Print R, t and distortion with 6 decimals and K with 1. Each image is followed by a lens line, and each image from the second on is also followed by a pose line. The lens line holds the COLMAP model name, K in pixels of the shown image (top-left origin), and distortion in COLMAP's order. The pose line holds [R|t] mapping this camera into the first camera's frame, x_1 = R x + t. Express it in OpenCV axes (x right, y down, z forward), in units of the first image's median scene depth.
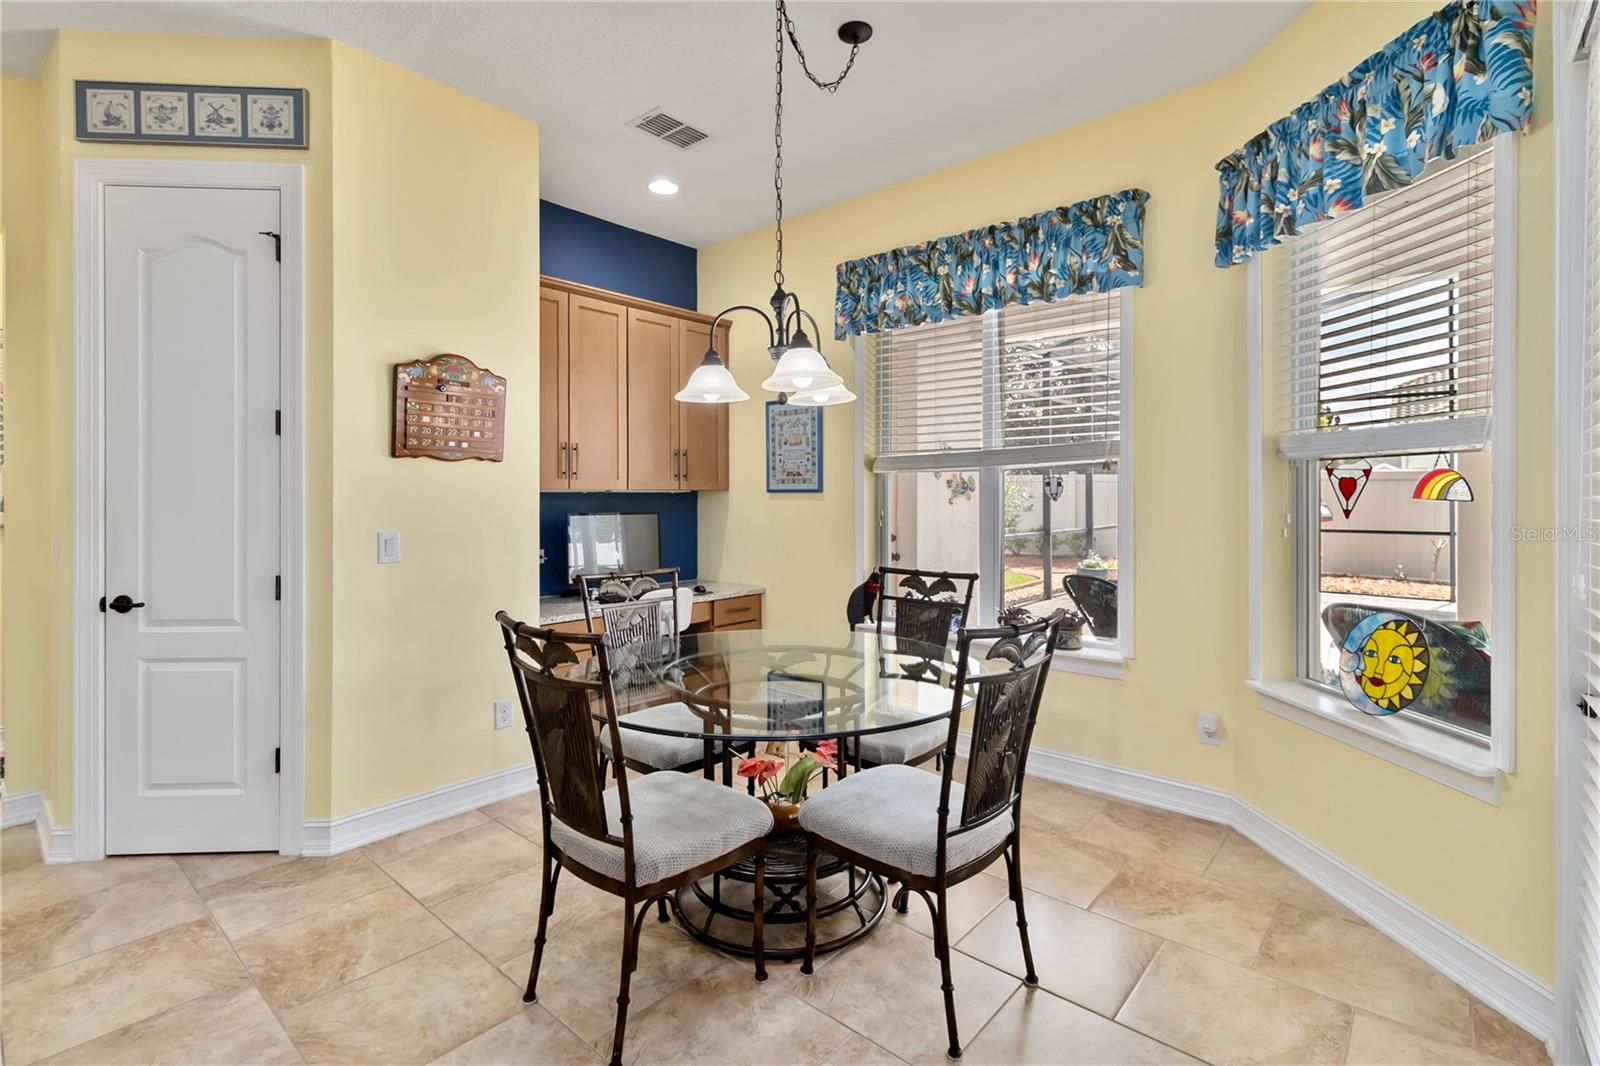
lens RADIAL K [[749.1, 0, 799.6], [0, 749.1, 501.6], [0, 0, 1]] dist [0.002451, 0.000341]
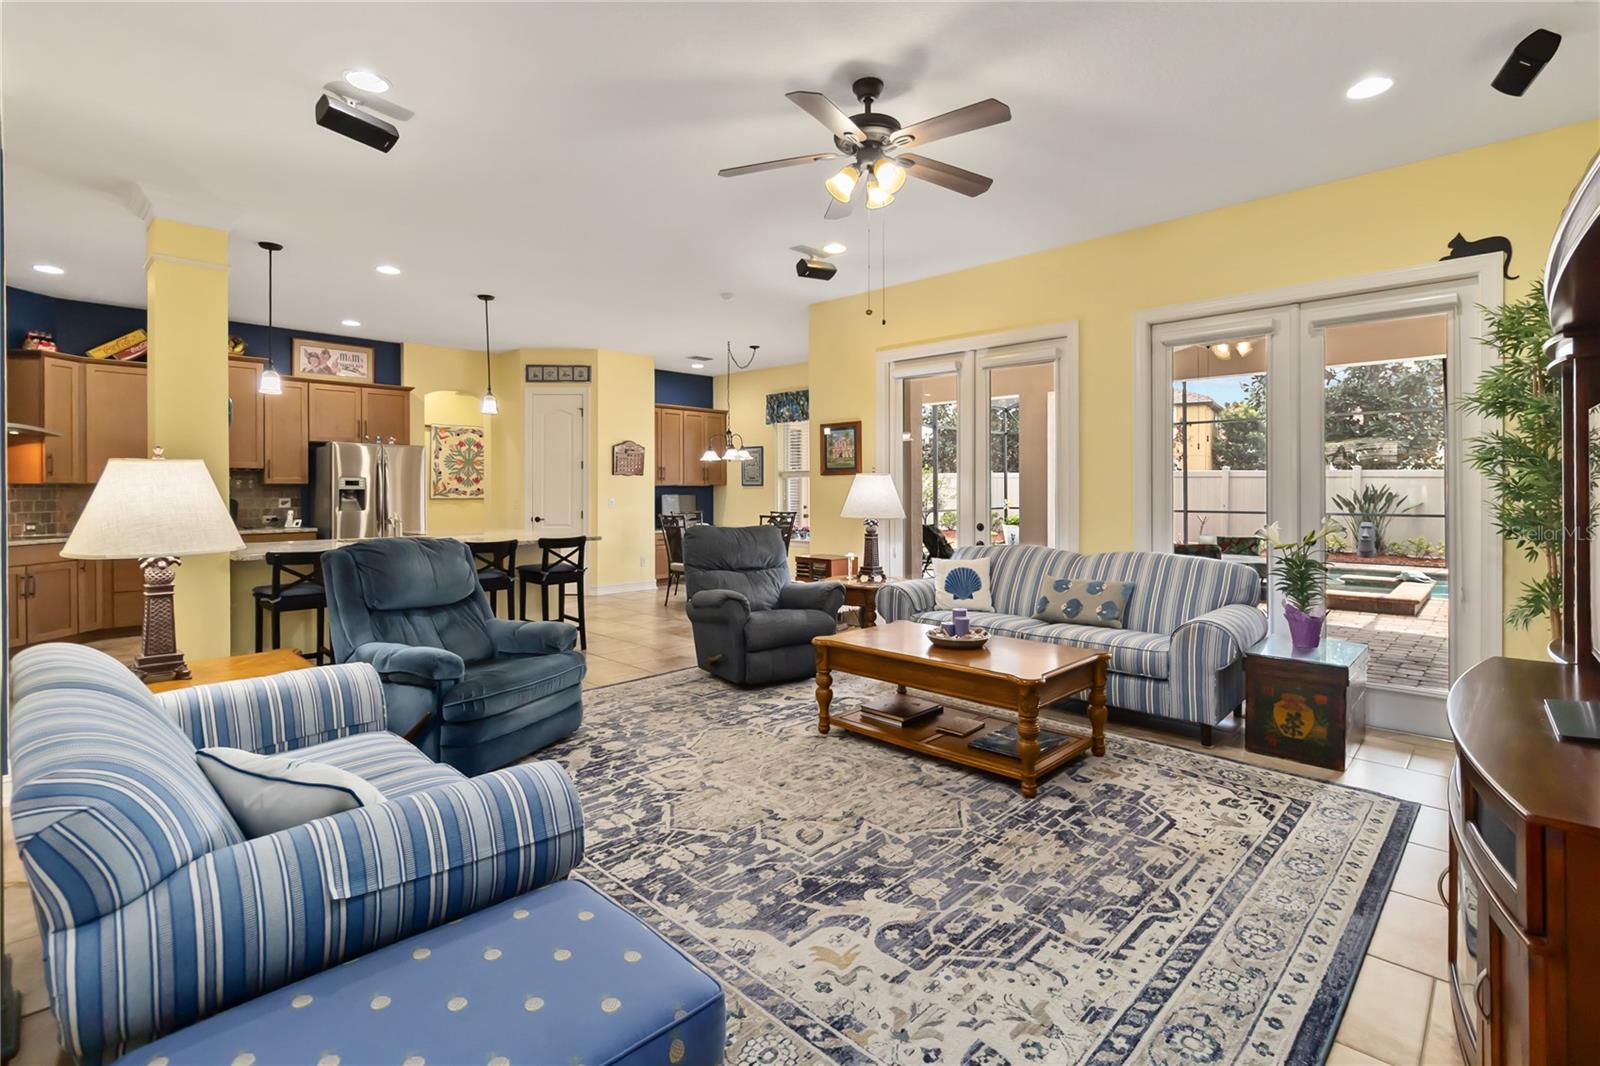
lens RADIAL K [[749.1, 0, 813.8], [0, 749.1, 492.7], [0, 0, 1]] dist [0.002451, 0.000341]
pose [[0.998978, 0.000050, -0.045205, 0.484094], [-0.000057, 1.000000, -0.000137, 0.018761], [0.045205, 0.000140, 0.998978, -2.284856]]
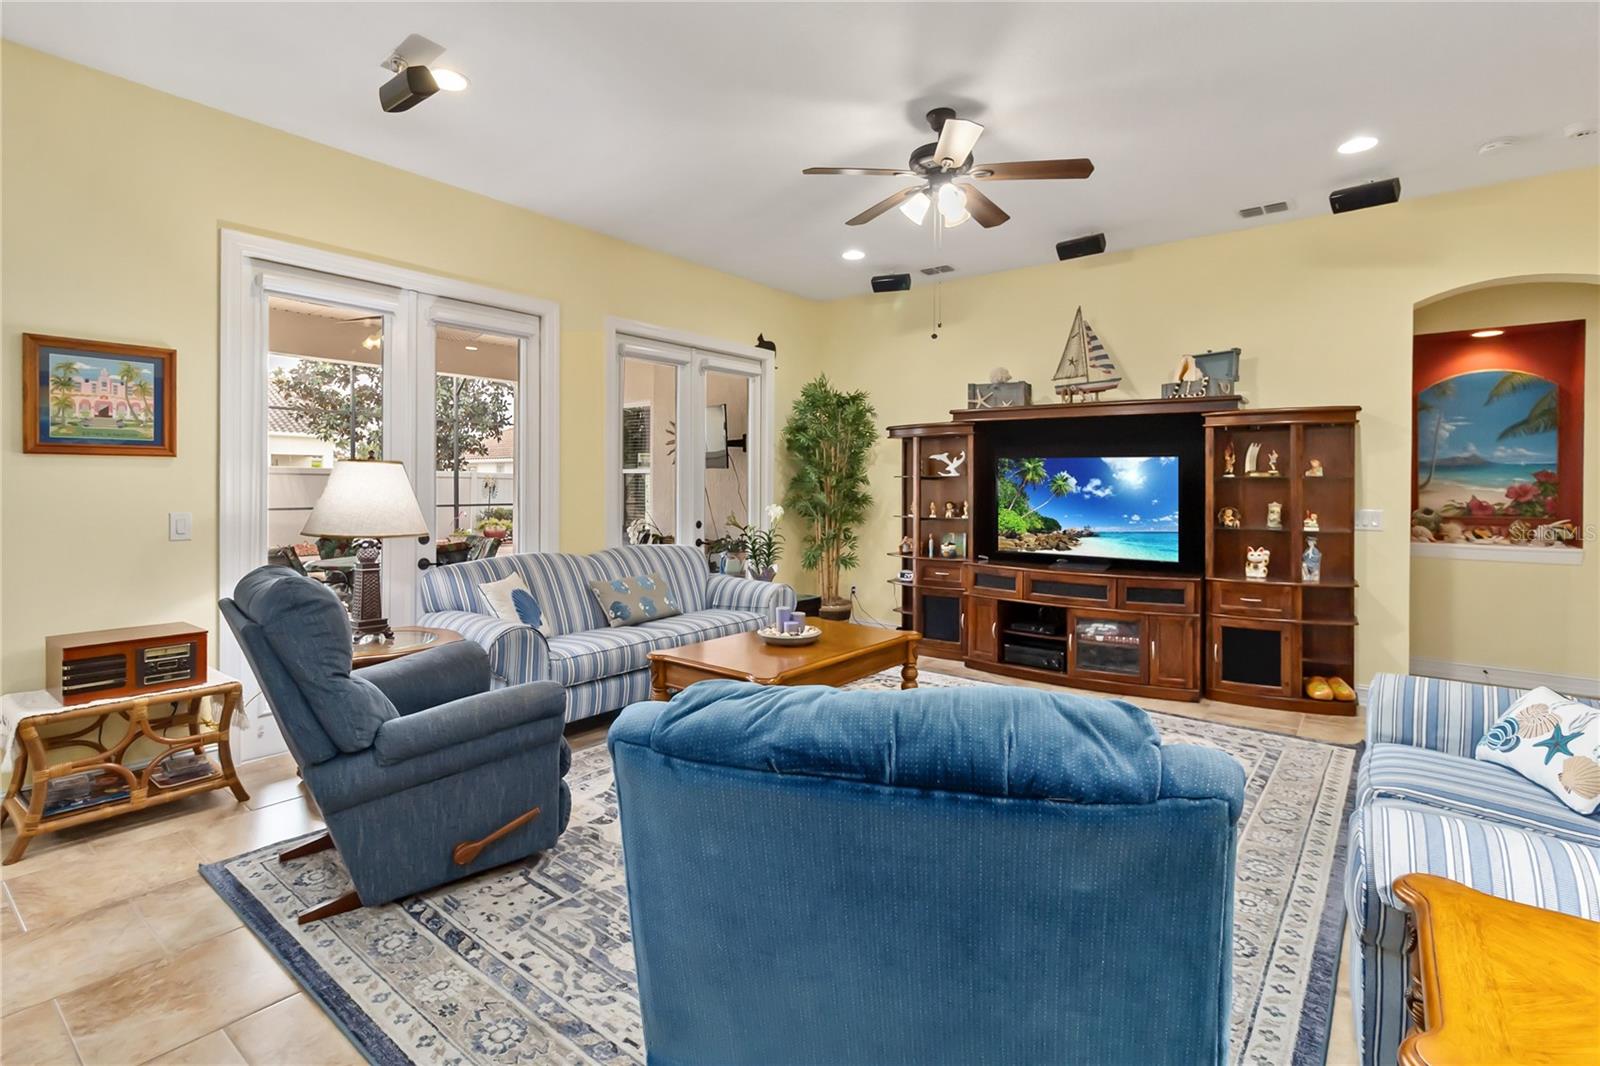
lens RADIAL K [[749.1, 0, 808.6], [0, 749.1, 485.8], [0, 0, 1]] dist [0.002451, 0.000341]
pose [[-0.054720, -0.001357, 0.998501, -0.731617], [0.001022, 0.999998, 0.001415, 0.004485], [-0.998501, 0.001098, -0.054718, -0.824593]]
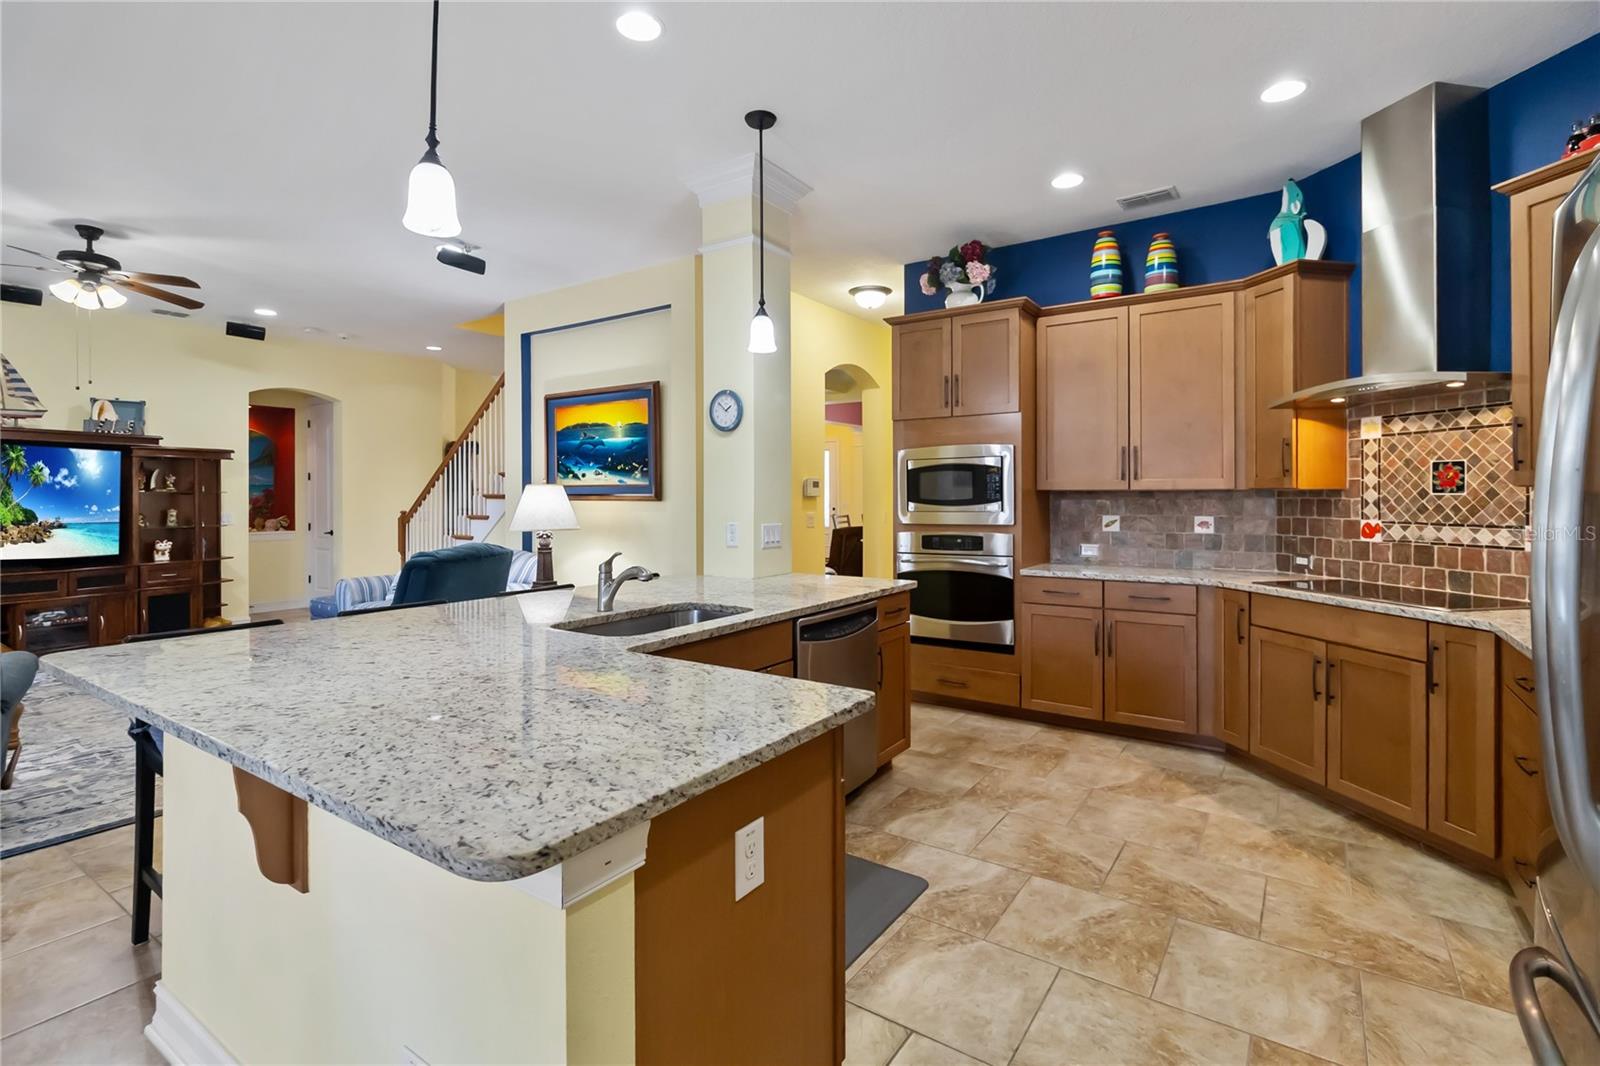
lens RADIAL K [[749.1, 0, 808.2], [0, 749.1, 492.9], [0, 0, 1]] dist [0.002451, 0.000341]
pose [[-0.992807, 0.003410, -0.119681, -0.917435], [0.003190, 0.999993, 0.002032, -0.007785], [0.119687, 0.001636, -0.992810, 0.785331]]
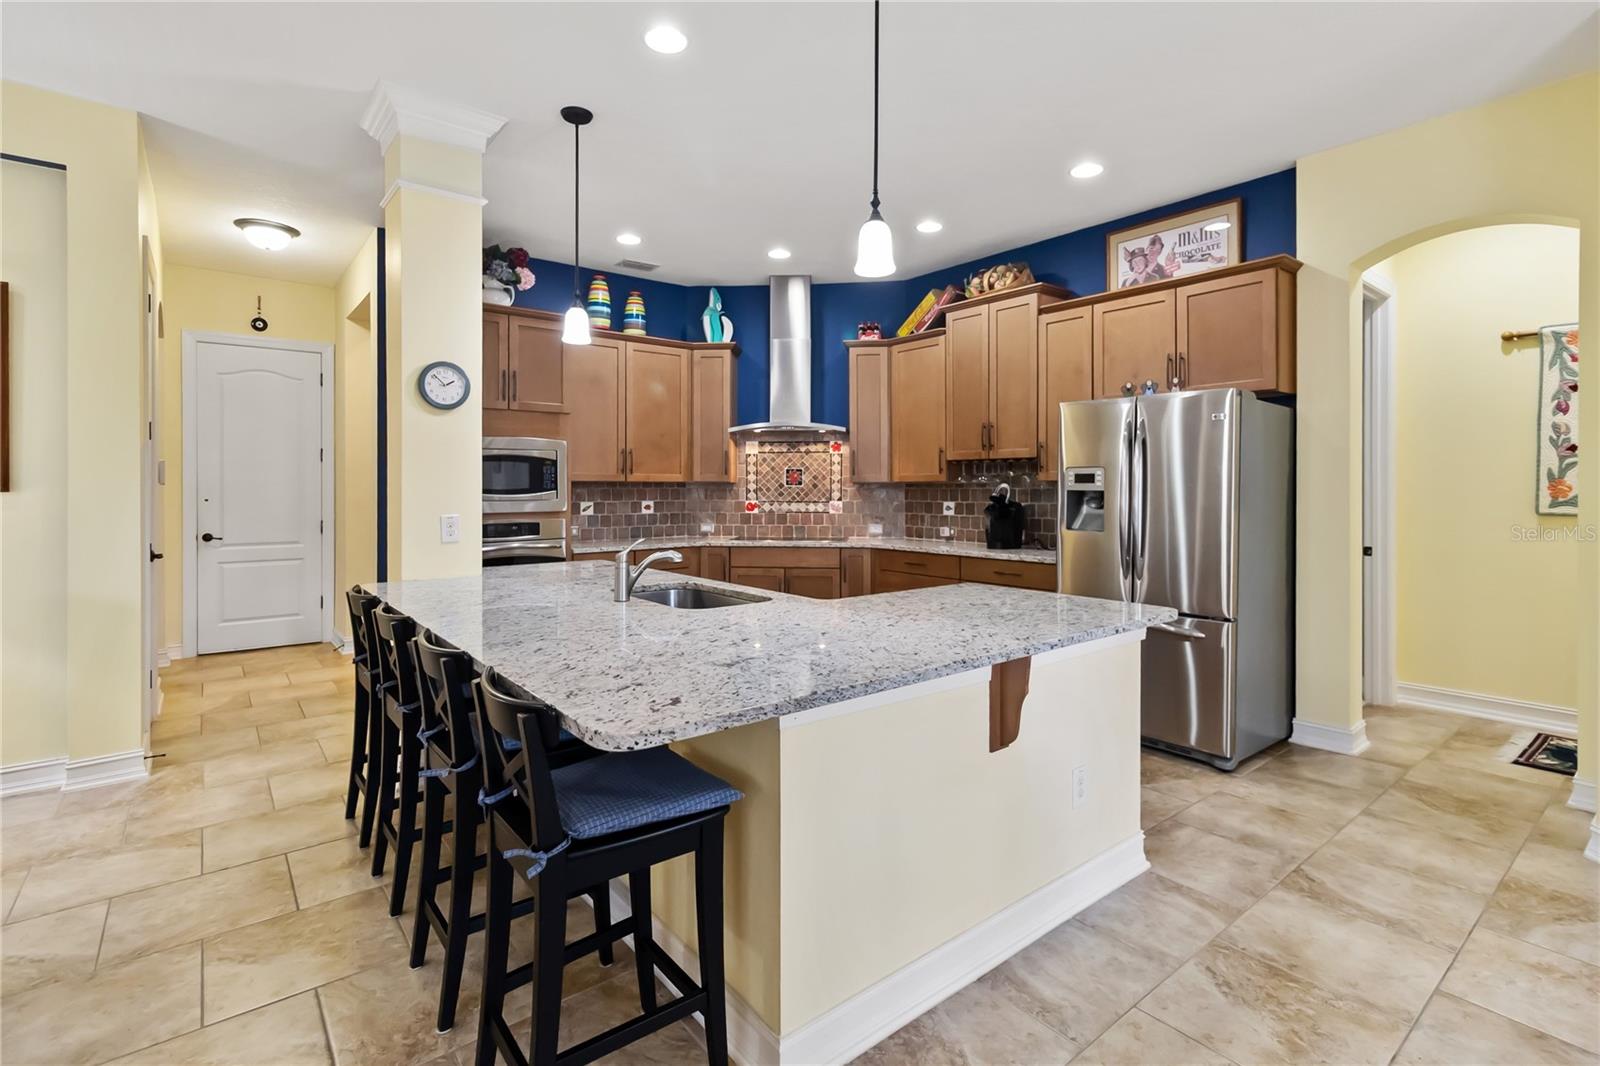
lens RADIAL K [[749.1, 0, 799.7], [0, 749.1, 488.1], [0, 0, 1]] dist [0.002451, 0.000341]
pose [[-0.185578, 0.001329, -0.982629, 0.162412], [-0.006304, 0.999977, 0.002543, 0.000496], [0.982609, 0.006666, -0.185565, 0.160260]]
